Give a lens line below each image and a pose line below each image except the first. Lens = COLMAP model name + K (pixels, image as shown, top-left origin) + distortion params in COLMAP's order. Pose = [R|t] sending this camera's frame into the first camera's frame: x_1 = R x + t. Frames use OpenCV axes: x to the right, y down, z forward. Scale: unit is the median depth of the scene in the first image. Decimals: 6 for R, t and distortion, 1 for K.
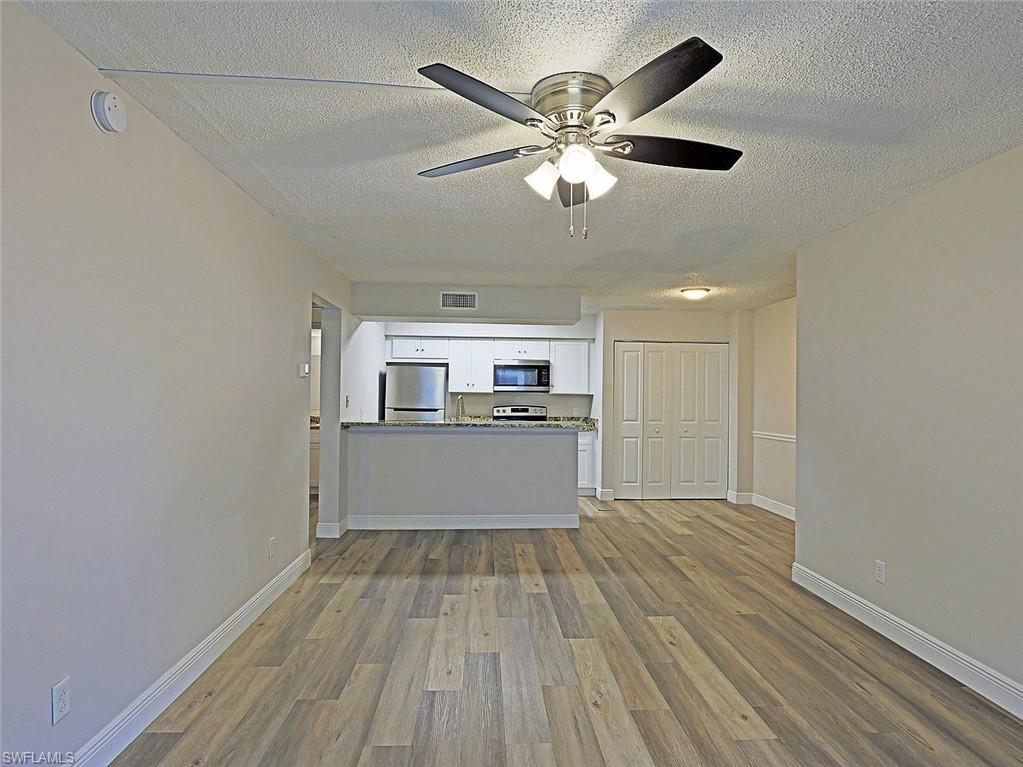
lens RADIAL K [[573.6, 0, 513.7], [0, 573.6, 386.1], [0, 0, 1]] dist [-0.000954, 0.001057]
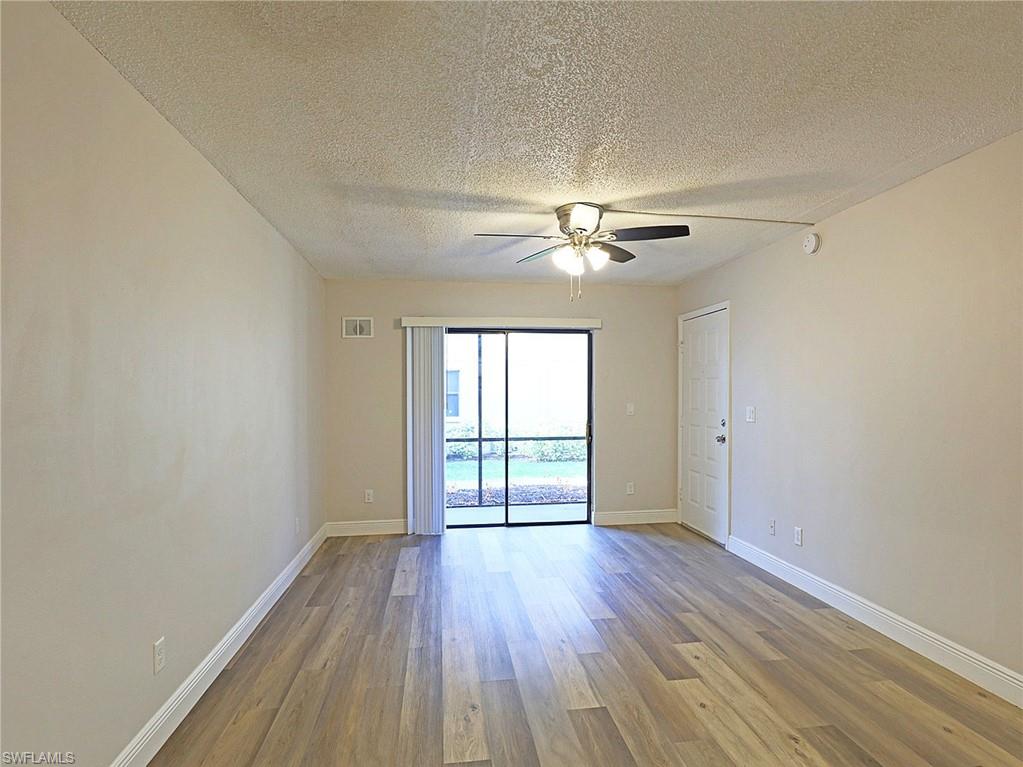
lens RADIAL K [[573.6, 0, 512.4], [0, 573.6, 386.7], [0, 0, 1]] dist [-0.000954, 0.001057]
pose [[-0.997116, -0.010299, -0.075194, 0.317615], [-0.008286, 0.999600, -0.027029, 0.016339], [0.075443, -0.026328, -0.996803, 2.020160]]
